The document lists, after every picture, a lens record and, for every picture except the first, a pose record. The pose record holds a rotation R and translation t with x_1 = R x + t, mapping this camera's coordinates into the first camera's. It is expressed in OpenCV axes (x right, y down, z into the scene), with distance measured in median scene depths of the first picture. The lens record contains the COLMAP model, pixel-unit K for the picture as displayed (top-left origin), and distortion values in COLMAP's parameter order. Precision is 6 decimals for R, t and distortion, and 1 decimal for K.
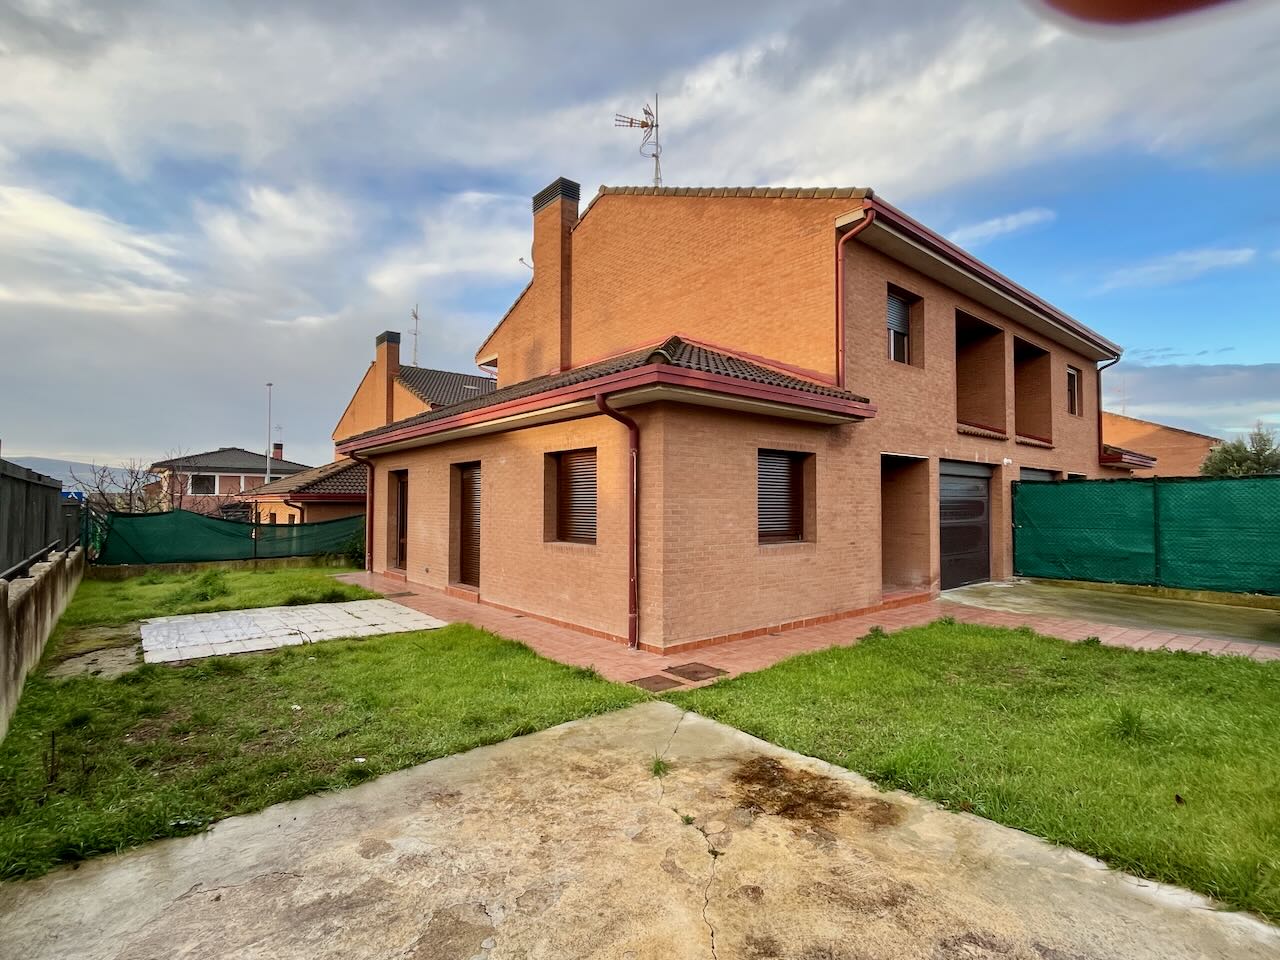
lens RADIAL K [[631.6, 0, 640.0], [0, 631.6, 480.0], [0, 0, 1]] dist [0.001271, 0.000149]
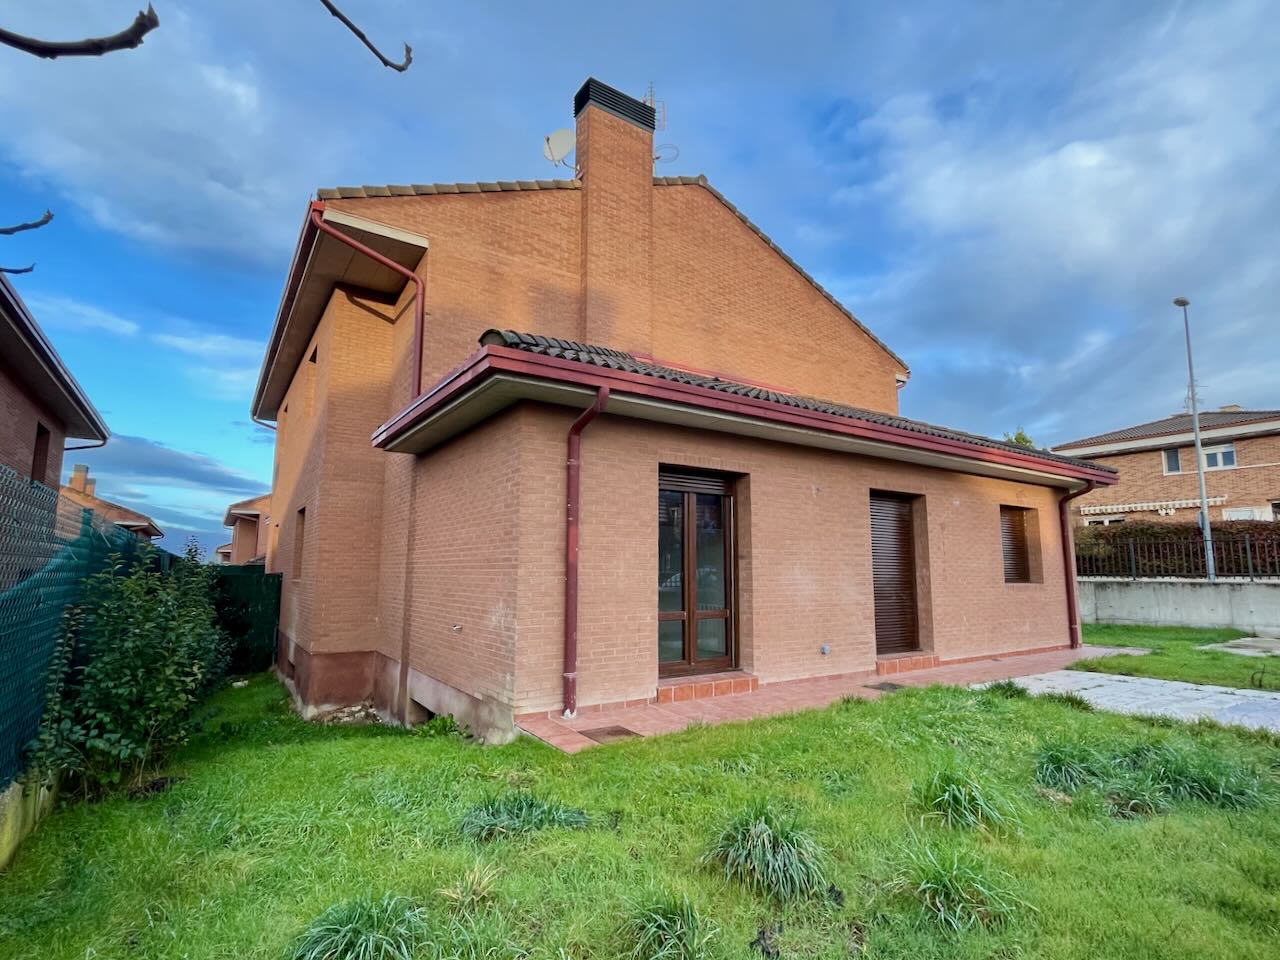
lens RADIAL K [[631.6, 0, 640.0], [0, 631.6, 480.0], [0, 0, 1]] dist [0.001271, 0.000149]
pose [[0.101391, 0.130753, 0.986217, -1.148452], [-0.049313, 0.990767, -0.126287, 0.075501], [-0.993624, -0.035829, 0.106903, 1.306555]]
